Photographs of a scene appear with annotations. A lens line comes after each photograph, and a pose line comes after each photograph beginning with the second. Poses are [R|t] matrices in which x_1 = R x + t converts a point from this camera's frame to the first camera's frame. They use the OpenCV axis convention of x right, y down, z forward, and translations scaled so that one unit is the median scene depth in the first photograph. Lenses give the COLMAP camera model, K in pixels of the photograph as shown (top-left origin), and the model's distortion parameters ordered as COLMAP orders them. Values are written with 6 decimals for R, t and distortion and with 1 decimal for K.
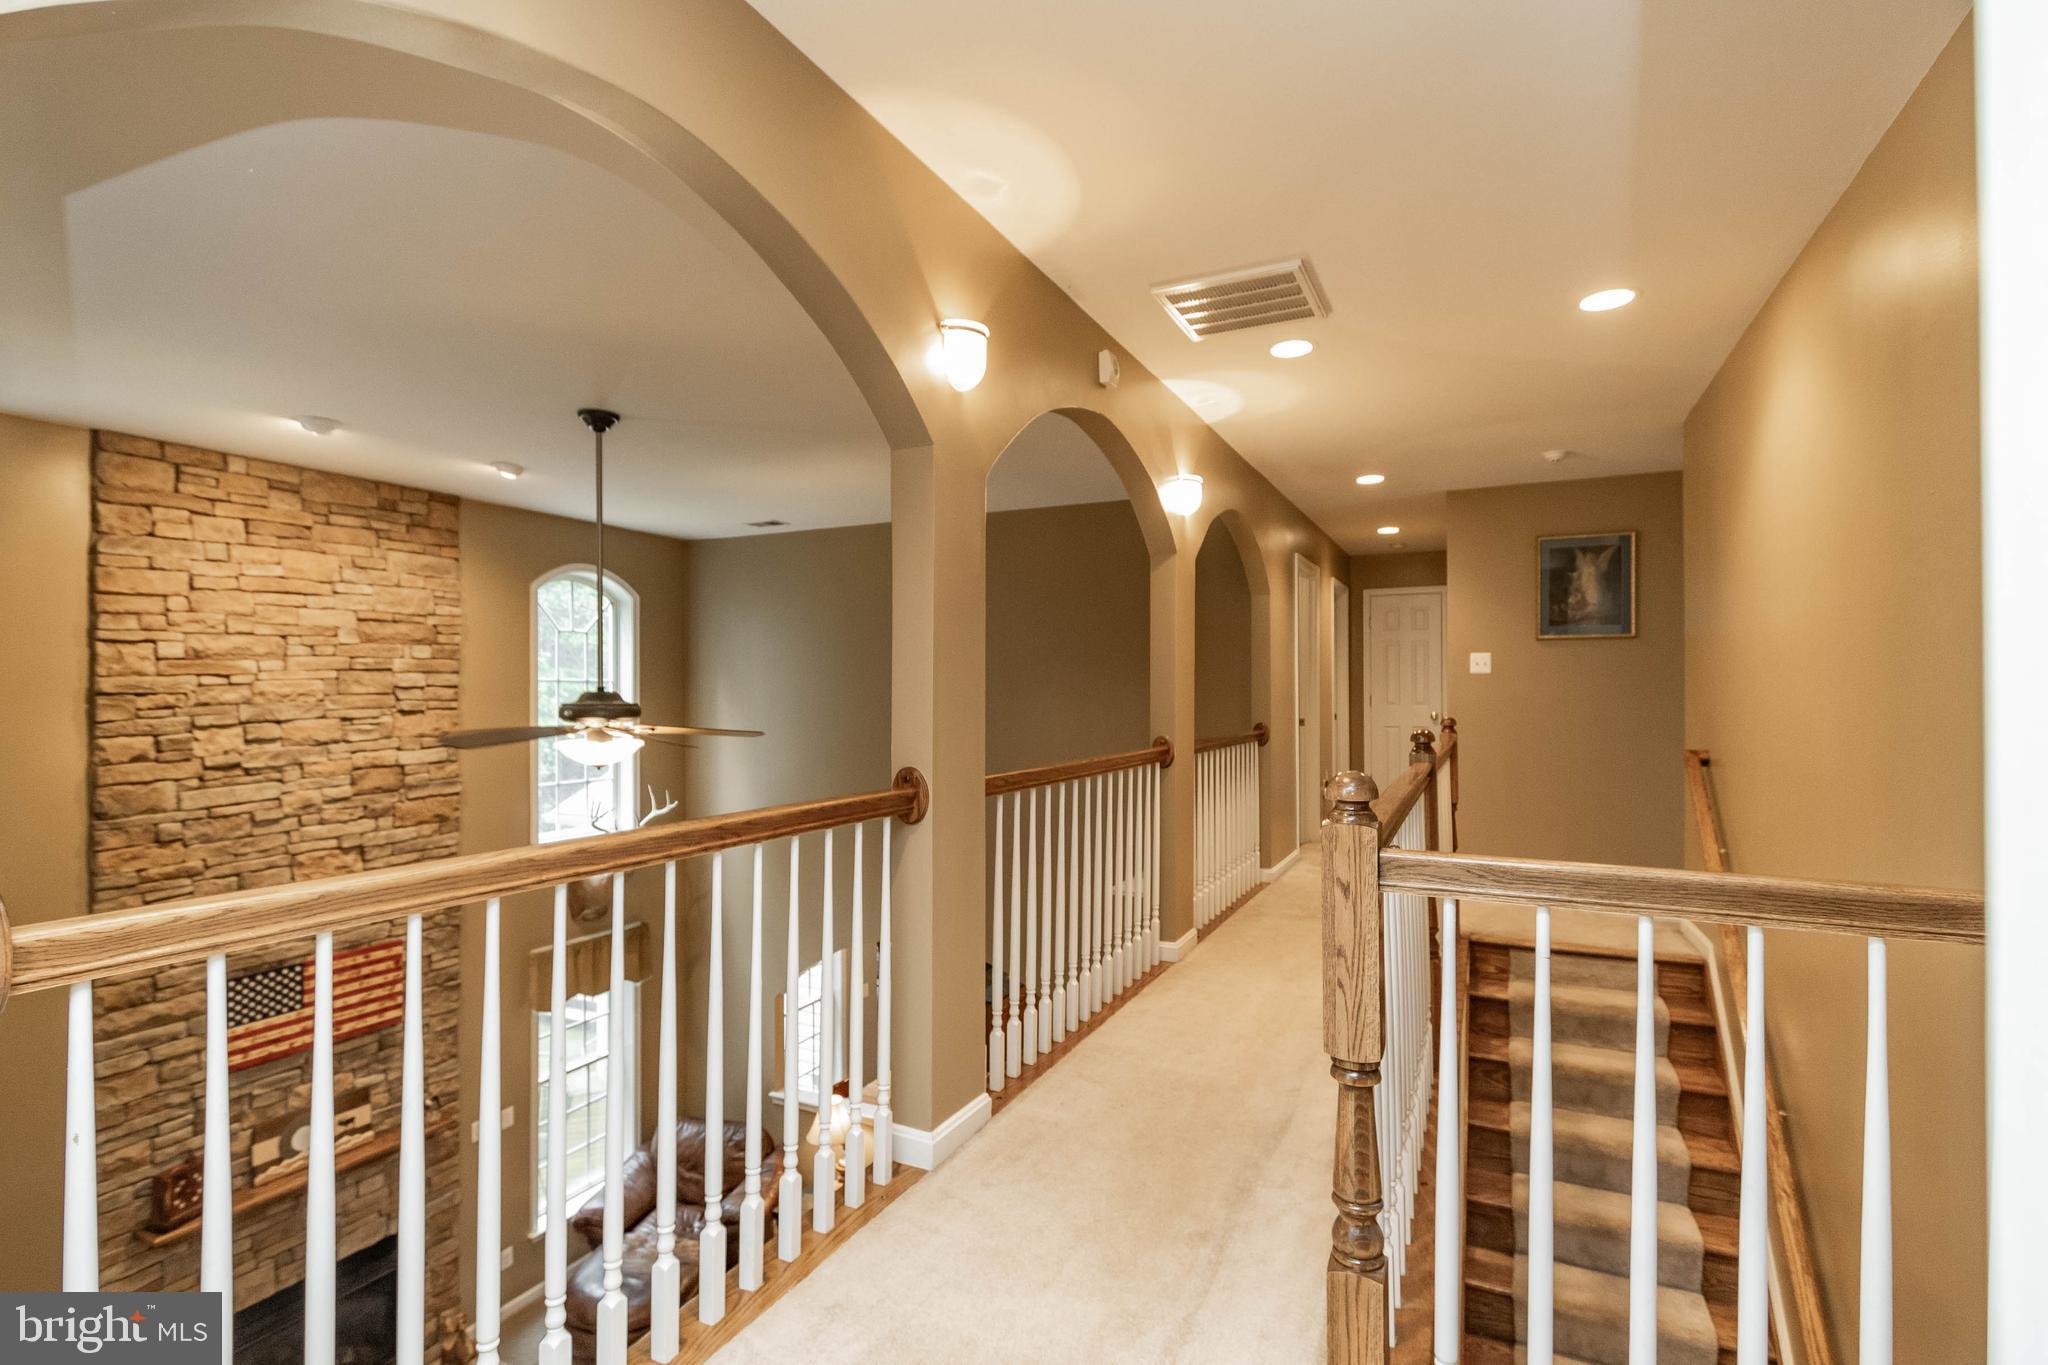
lens RADIAL K [[987.1, 0, 1021.1], [0, 987.1, 685.7], [0, 0, 1]] dist [0.002530, -0.000427]
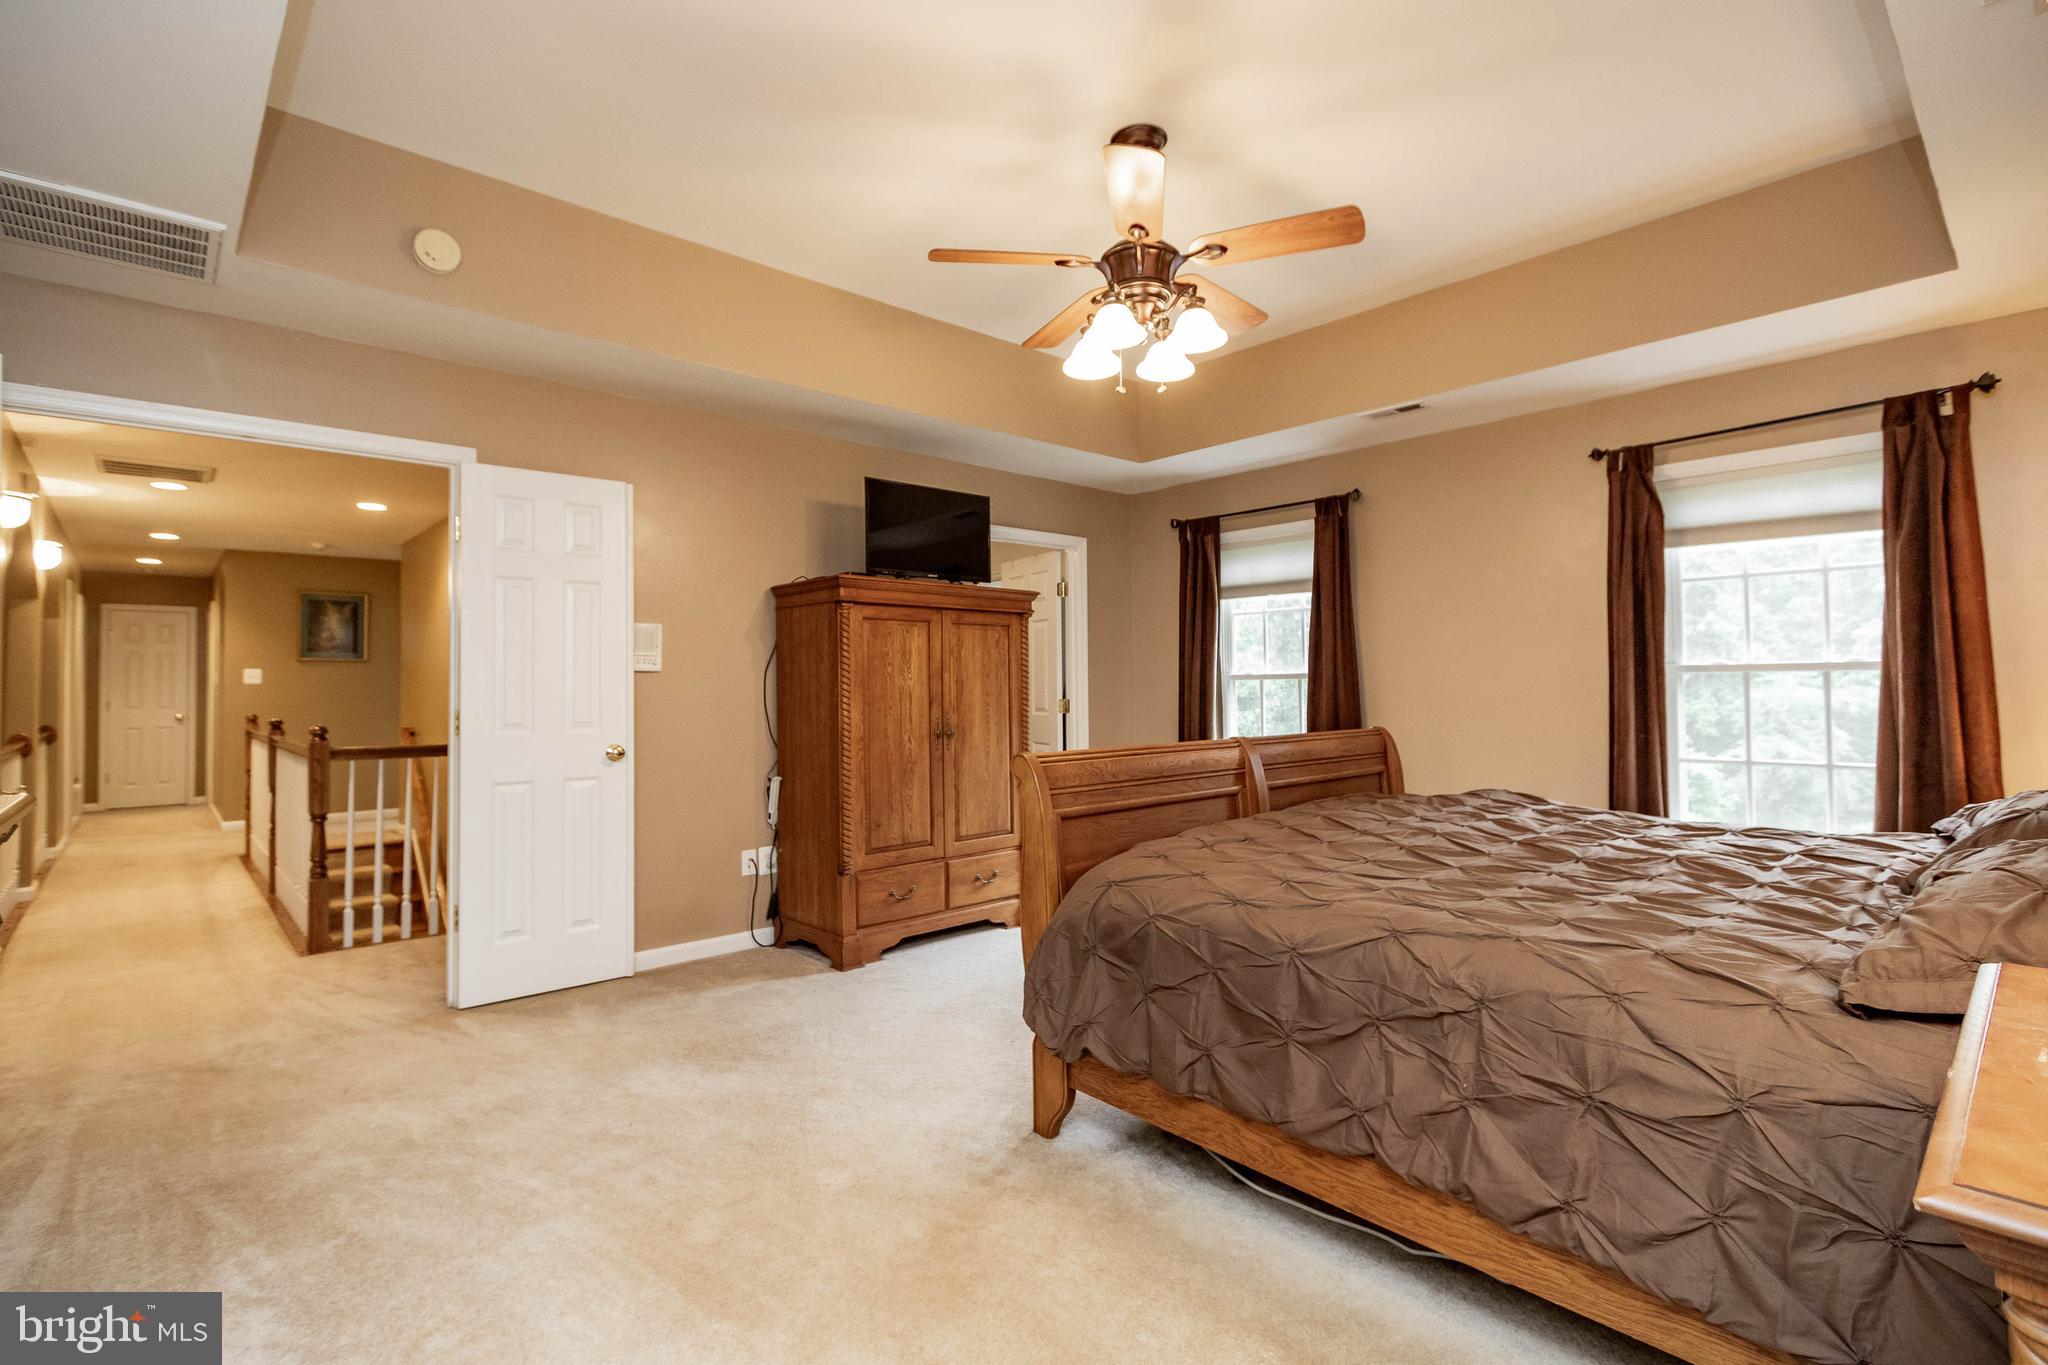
lens RADIAL K [[940.9, 0, 1011.2], [0, 940.9, 698.5], [0, 0, 1]] dist [0.004058, -0.000468]
pose [[0.385329, -0.003939, 0.922771, -0.323021], [-0.002768, 0.999981, 0.005424, -0.001801], [-0.922775, -0.004645, 0.385310, -0.460114]]
